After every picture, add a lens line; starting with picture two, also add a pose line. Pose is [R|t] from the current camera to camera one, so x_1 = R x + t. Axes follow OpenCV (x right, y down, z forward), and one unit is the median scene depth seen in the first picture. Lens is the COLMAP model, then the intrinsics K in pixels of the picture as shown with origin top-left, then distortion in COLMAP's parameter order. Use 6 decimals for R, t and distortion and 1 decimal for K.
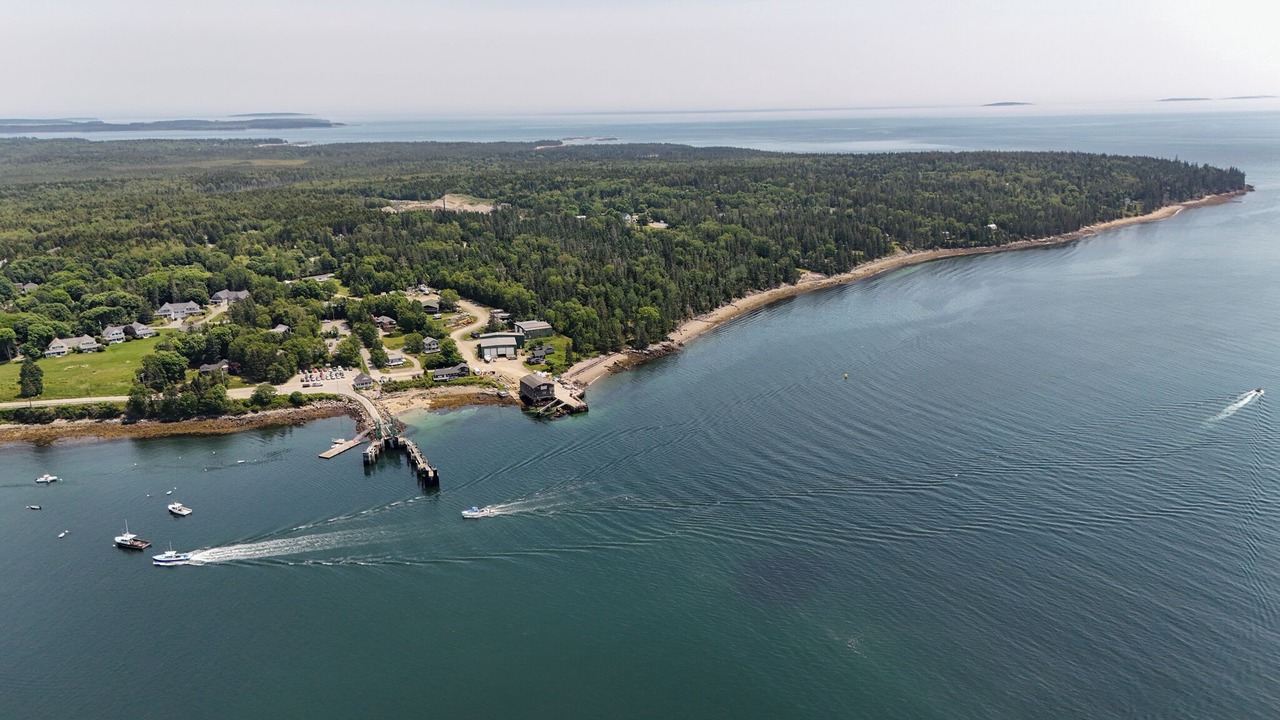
lens RADIAL K [[969.6, 0, 645.3], [0, 969.6, 359.8], [0, 0, 1]] dist [0.122906, -0.086715]
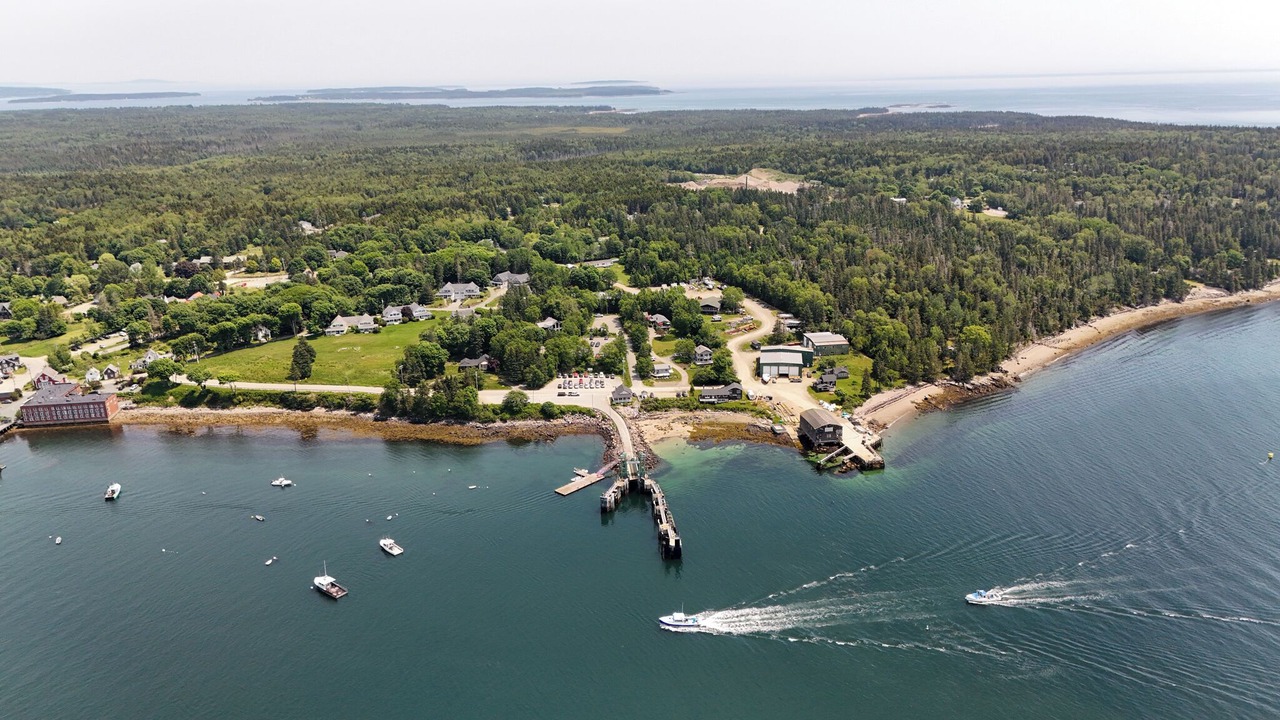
lens RADIAL K [[969.6, 0, 636.6], [0, 969.6, 361.5], [0, 0, 1]] dist [0.122906, -0.086715]
pose [[0.947162, 0.096926, -0.305759, -0.010814], [-0.086698, 0.995131, 0.046890, -0.036790], [0.308815, -0.017904, 0.950954, 0.137018]]
